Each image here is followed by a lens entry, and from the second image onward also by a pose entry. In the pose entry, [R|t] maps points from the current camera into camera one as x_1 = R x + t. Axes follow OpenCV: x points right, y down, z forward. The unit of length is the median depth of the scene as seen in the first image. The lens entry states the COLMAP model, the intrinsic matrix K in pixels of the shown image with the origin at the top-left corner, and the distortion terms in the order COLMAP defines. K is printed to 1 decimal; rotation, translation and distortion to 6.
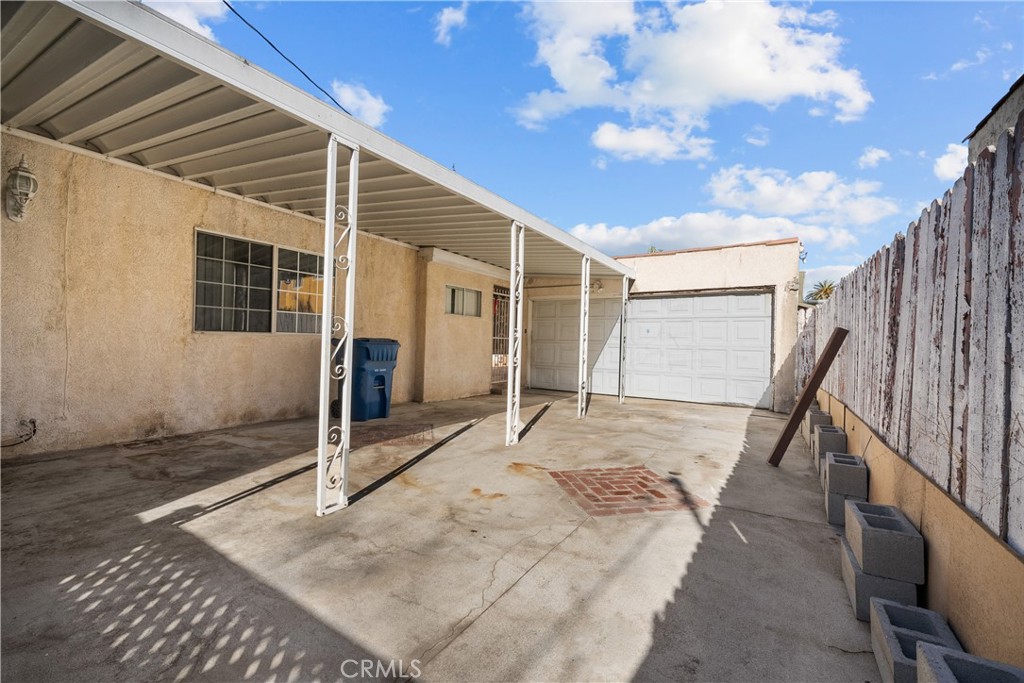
lens RADIAL K [[431.2, 0, 510.2], [0, 431.2, 336.7], [0, 0, 1]] dist [-0.000317, -0.000590]
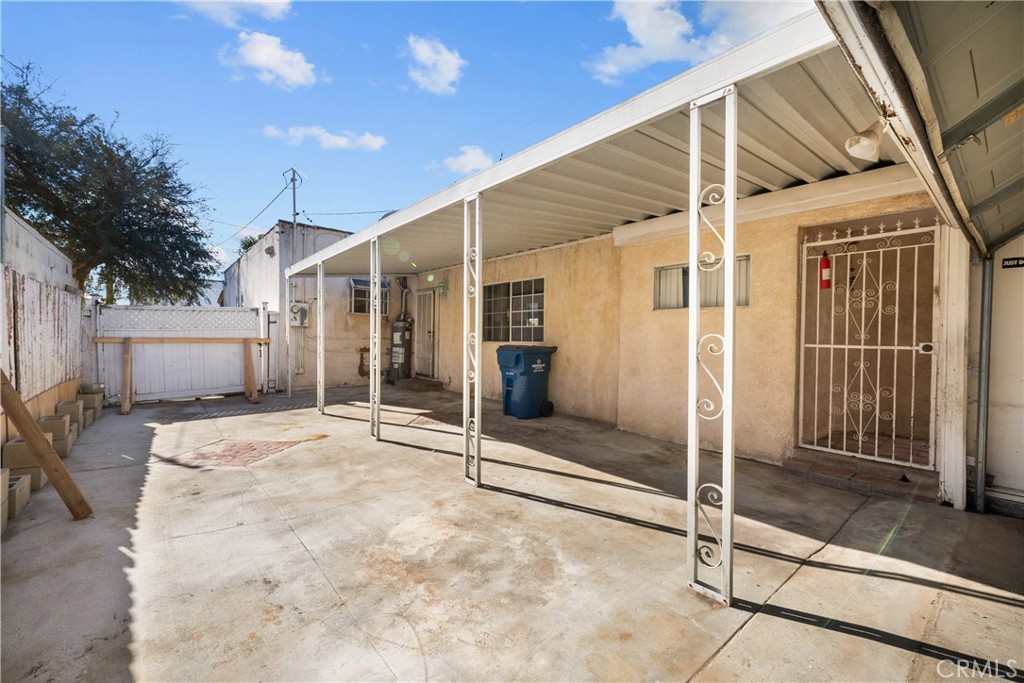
lens RADIAL K [[421.5, 0, 509.0], [0, 421.5, 348.5], [0, 0, 1]] dist [0.001097, 0.000168]
pose [[-0.313015, 0.004226, -0.949739, 0.616336], [-0.003372, 0.999979, 0.005561, 0.003589], [0.949742, 0.004943, -0.312994, 1.109857]]
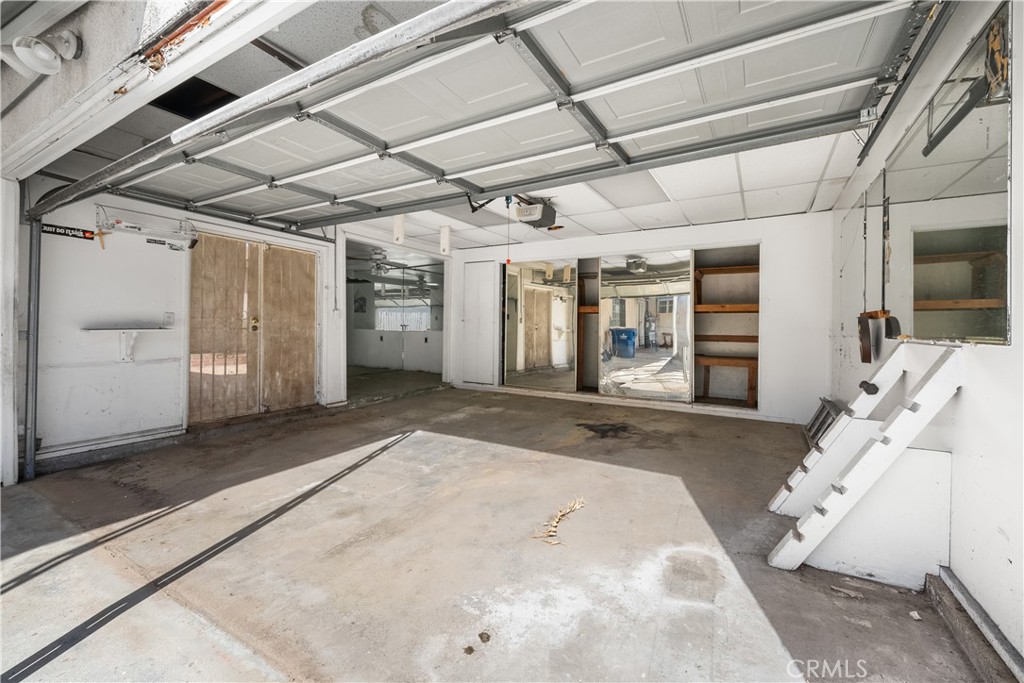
lens RADIAL K [[418.9, 0, 513.8], [0, 418.9, 333.0], [0, 0, 1]] dist [0.000699, -0.000095]
pose [[0.999352, -0.005122, 0.035618, 0.527311], [0.004001, 0.999497, 0.031448, 0.014020], [-0.035761, -0.031285, 0.998871, 1.004980]]
